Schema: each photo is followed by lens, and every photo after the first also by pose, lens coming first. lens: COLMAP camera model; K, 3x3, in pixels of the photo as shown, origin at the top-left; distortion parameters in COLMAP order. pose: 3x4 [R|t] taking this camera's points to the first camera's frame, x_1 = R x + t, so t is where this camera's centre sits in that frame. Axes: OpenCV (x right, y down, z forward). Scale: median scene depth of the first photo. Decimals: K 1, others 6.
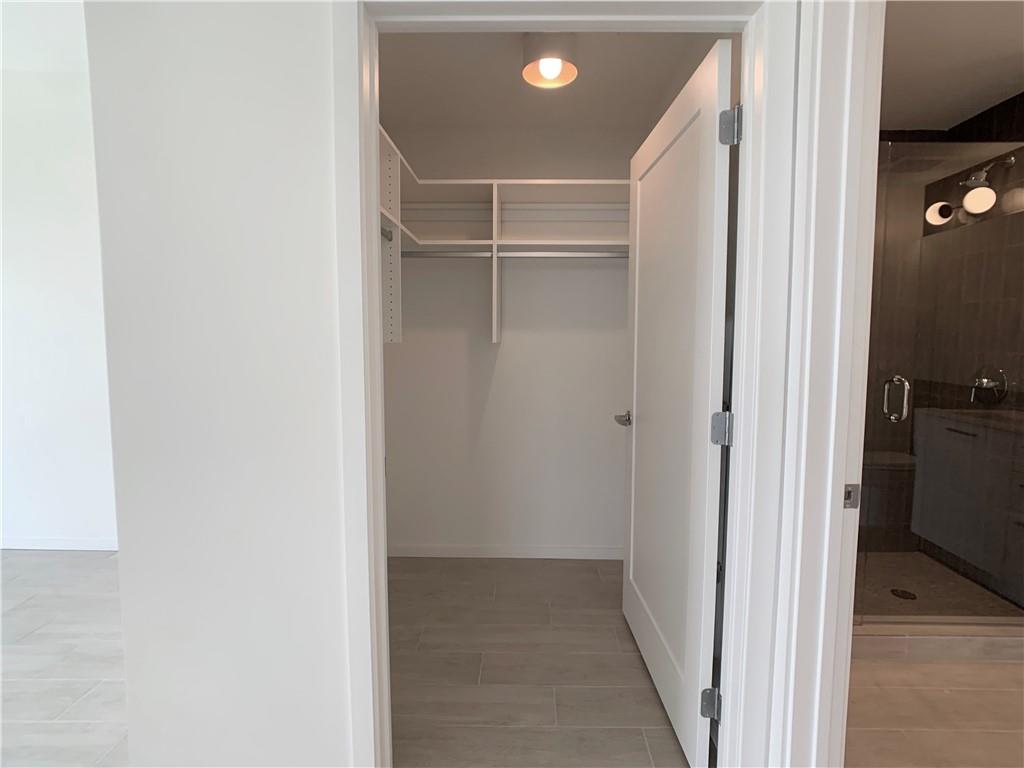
lens RADIAL K [[507.6, 0, 527.1], [0, 507.6, 376.4], [0, 0, 1]] dist [-0.028227, 0.013431]
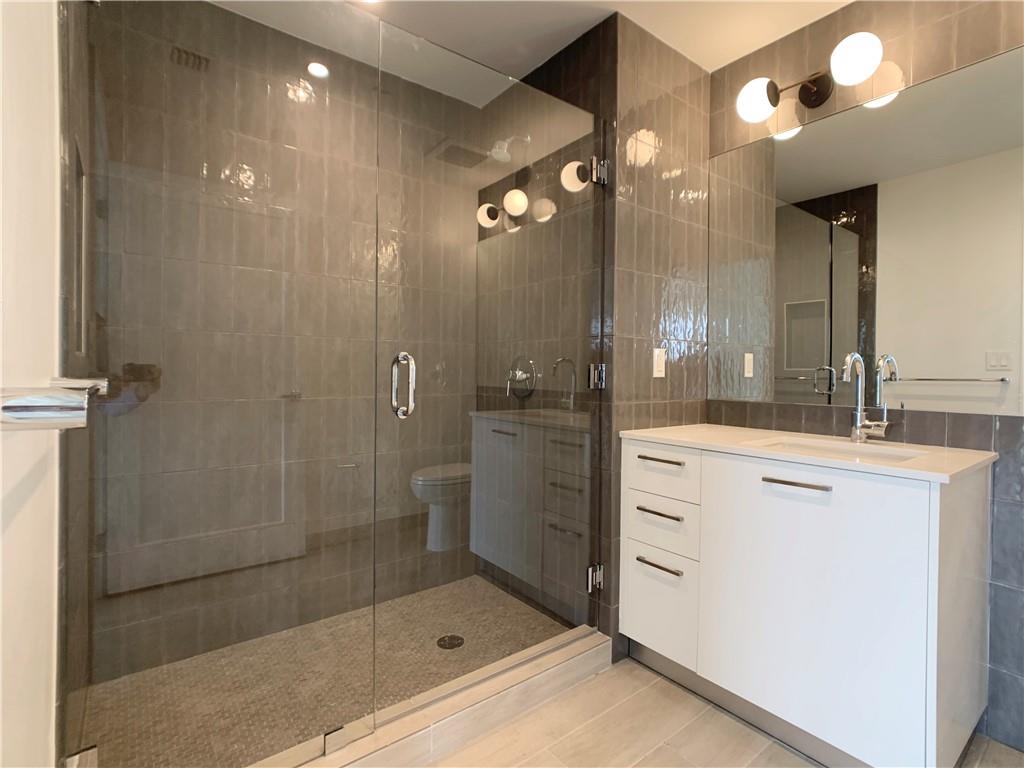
lens RADIAL K [[507.6, 0, 527.1], [0, 507.6, 376.4], [0, 0, 1]] dist [-0.028227, 0.013431]
pose [[0.770049, -0.003462, 0.637975, 0.294771], [0.044568, 0.997834, -0.048380, 0.051960], [-0.636426, 0.065688, 0.768536, 0.246305]]
